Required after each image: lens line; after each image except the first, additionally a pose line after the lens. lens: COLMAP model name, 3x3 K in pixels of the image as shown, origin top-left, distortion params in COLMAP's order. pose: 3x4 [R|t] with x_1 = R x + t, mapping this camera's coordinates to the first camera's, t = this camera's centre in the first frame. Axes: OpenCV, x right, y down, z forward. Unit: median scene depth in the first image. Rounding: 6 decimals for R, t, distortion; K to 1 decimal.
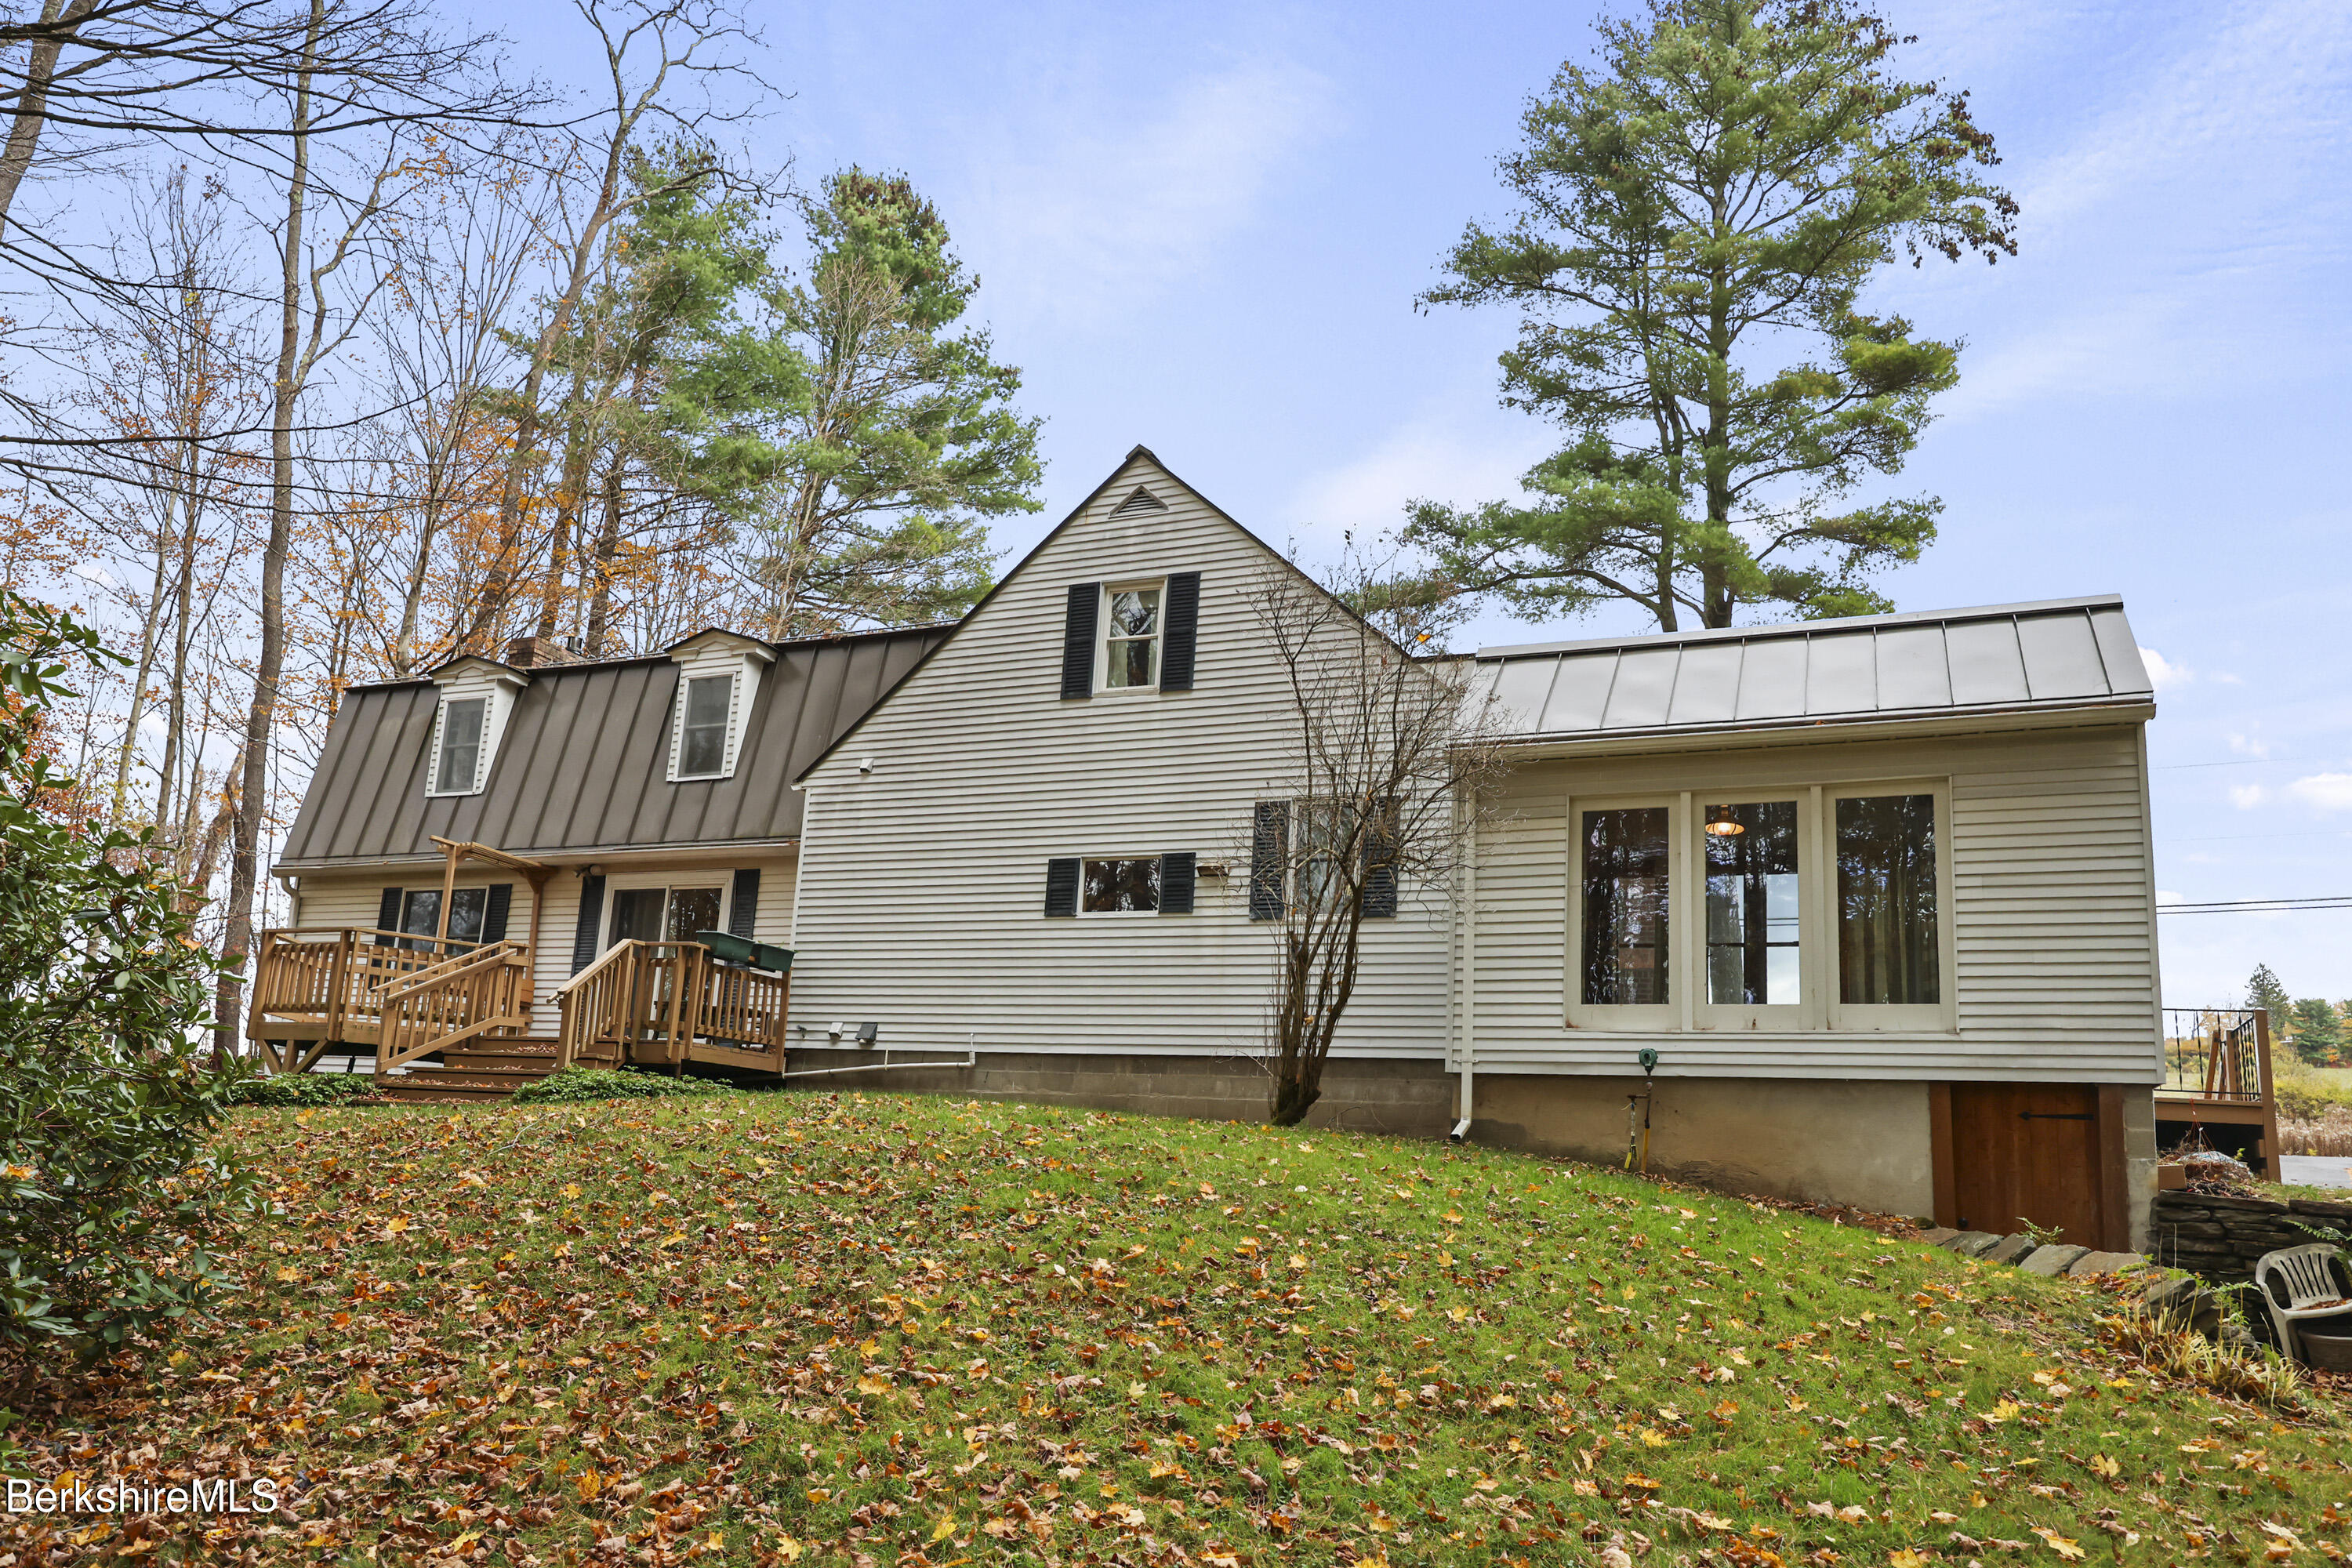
lens RADIAL K [[1449.2, 0, 1176.7], [0, 1449.2, 823.4], [0, 0, 1]] dist [-0.005033, -0.002175]
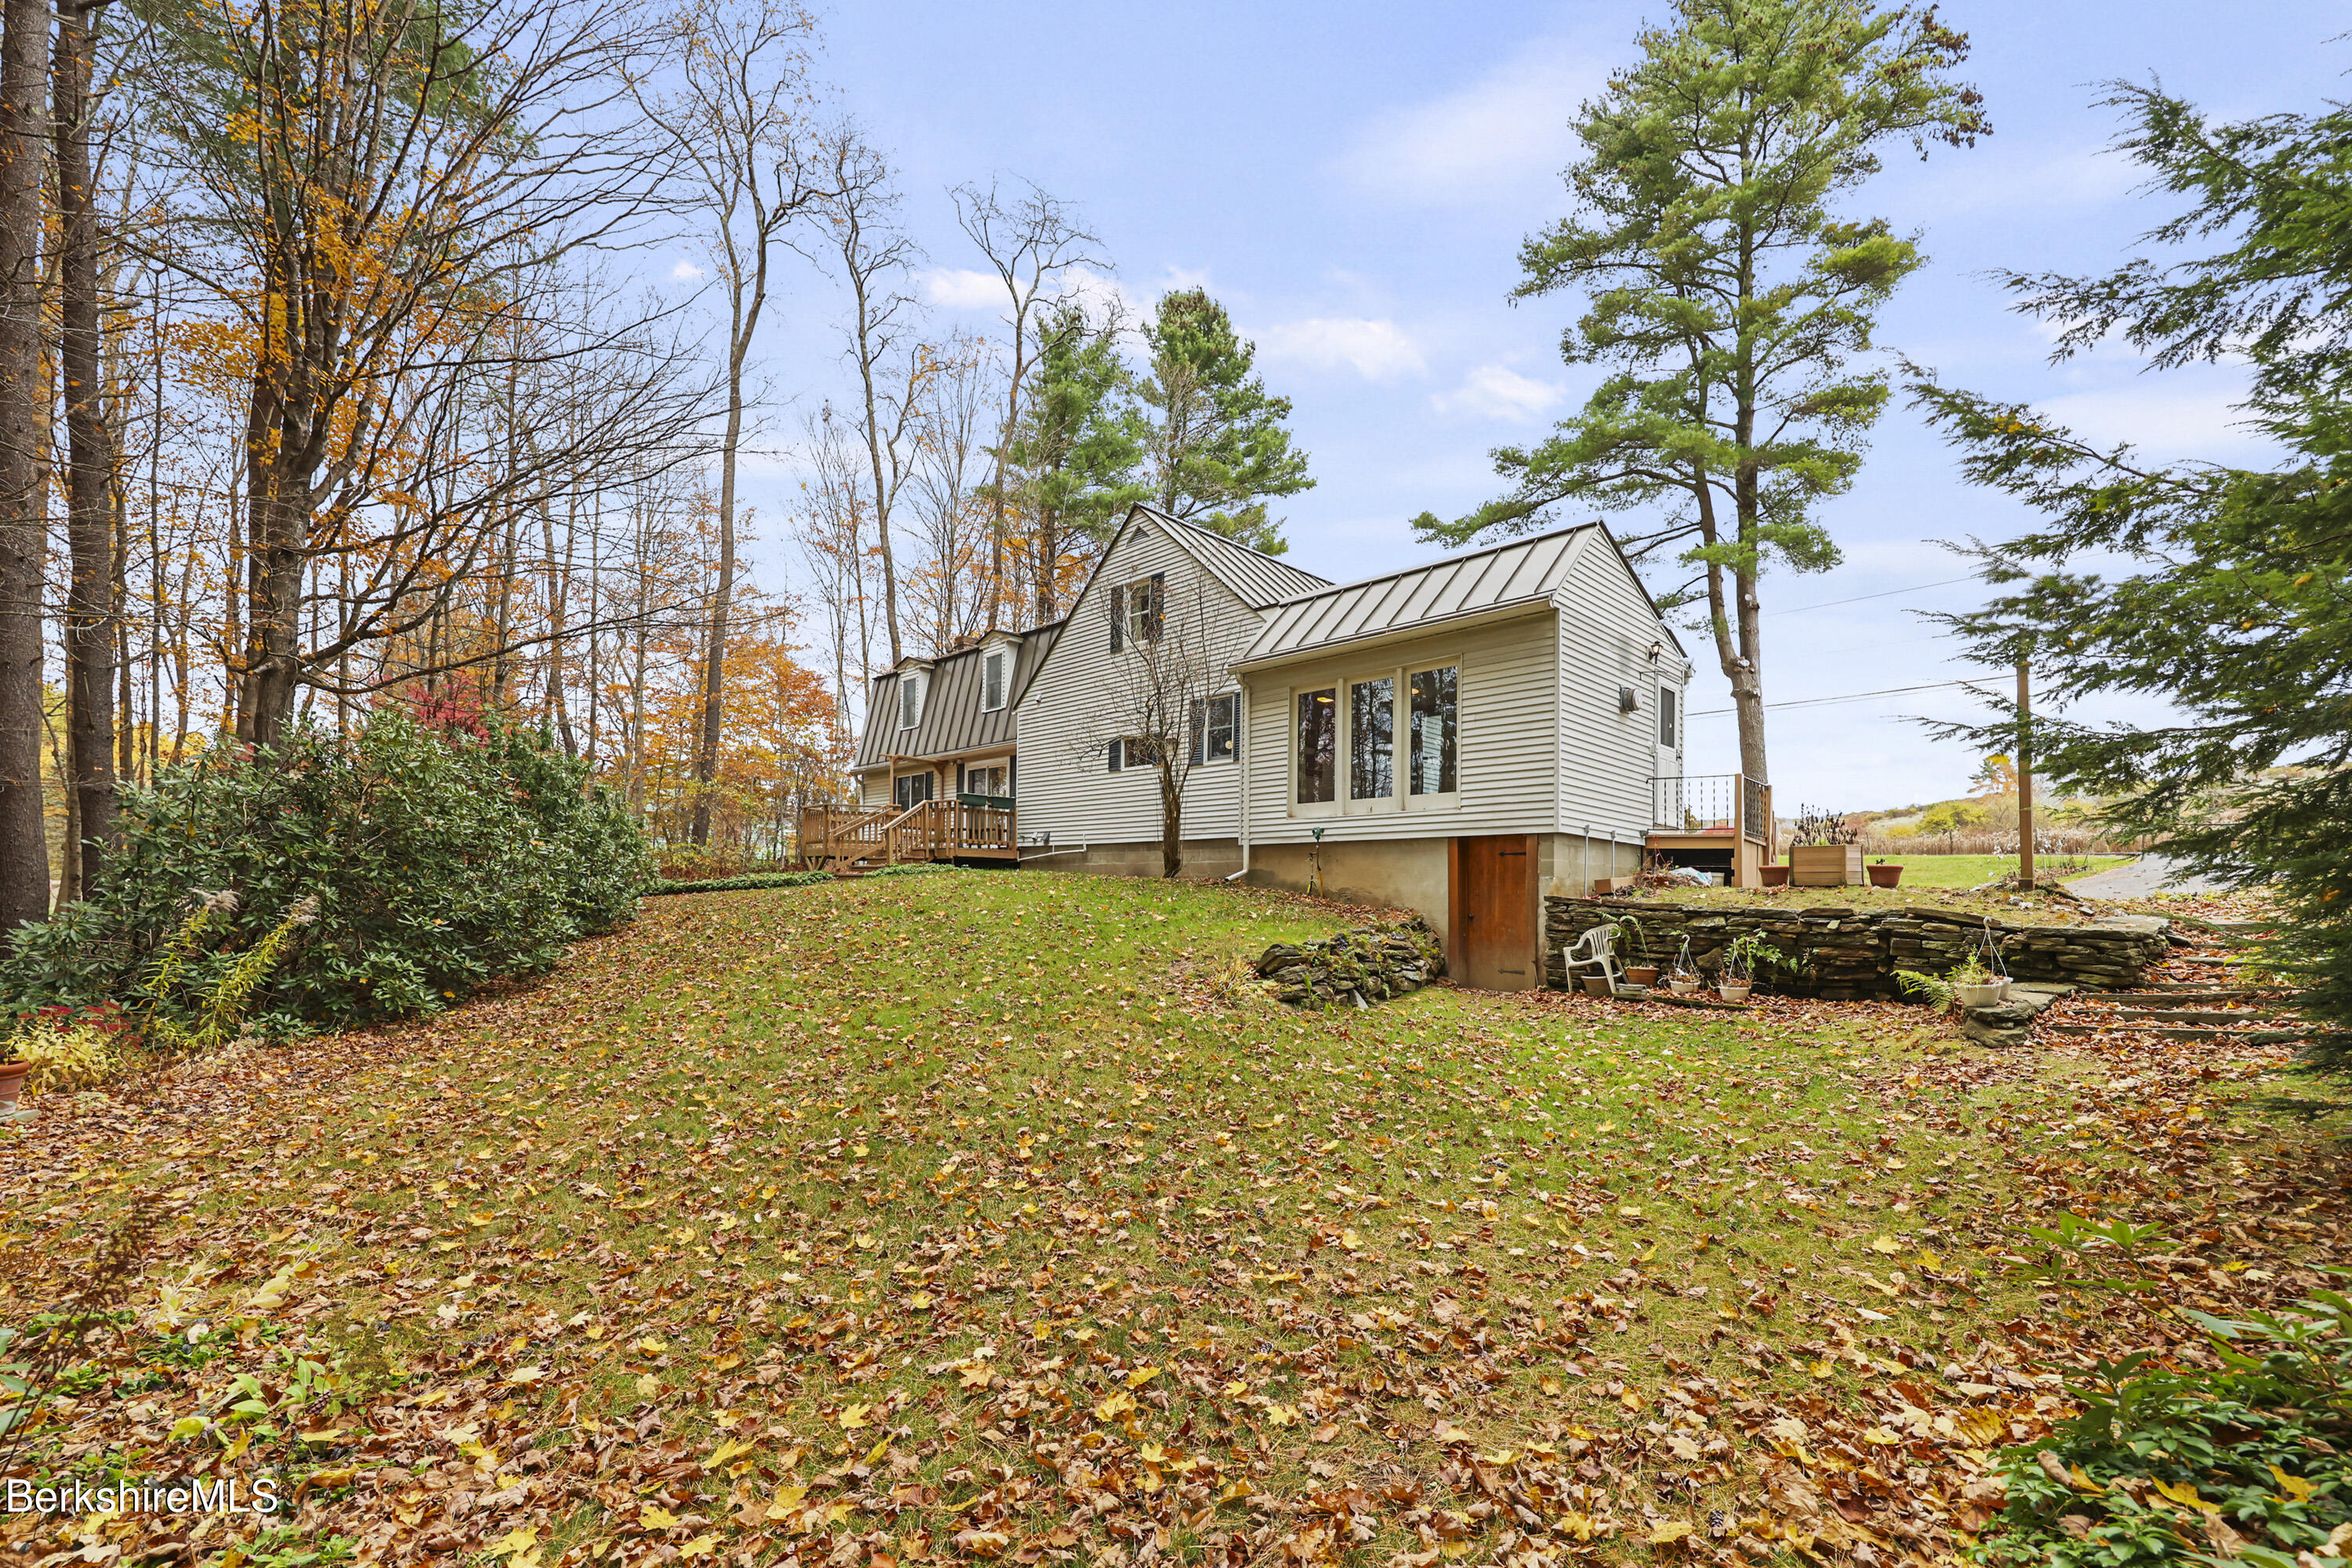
lens RADIAL K [[948.8, 0, 1177.0], [0, 948.8, 789.7], [0, 0, 1]] dist [0.000246, 0.000029]
pose [[0.921071, -0.077698, -0.381564, 0.217358], [0.120487, 0.988670, 0.089526, -0.005863], [0.370285, -0.128434, 0.919997, -0.049923]]
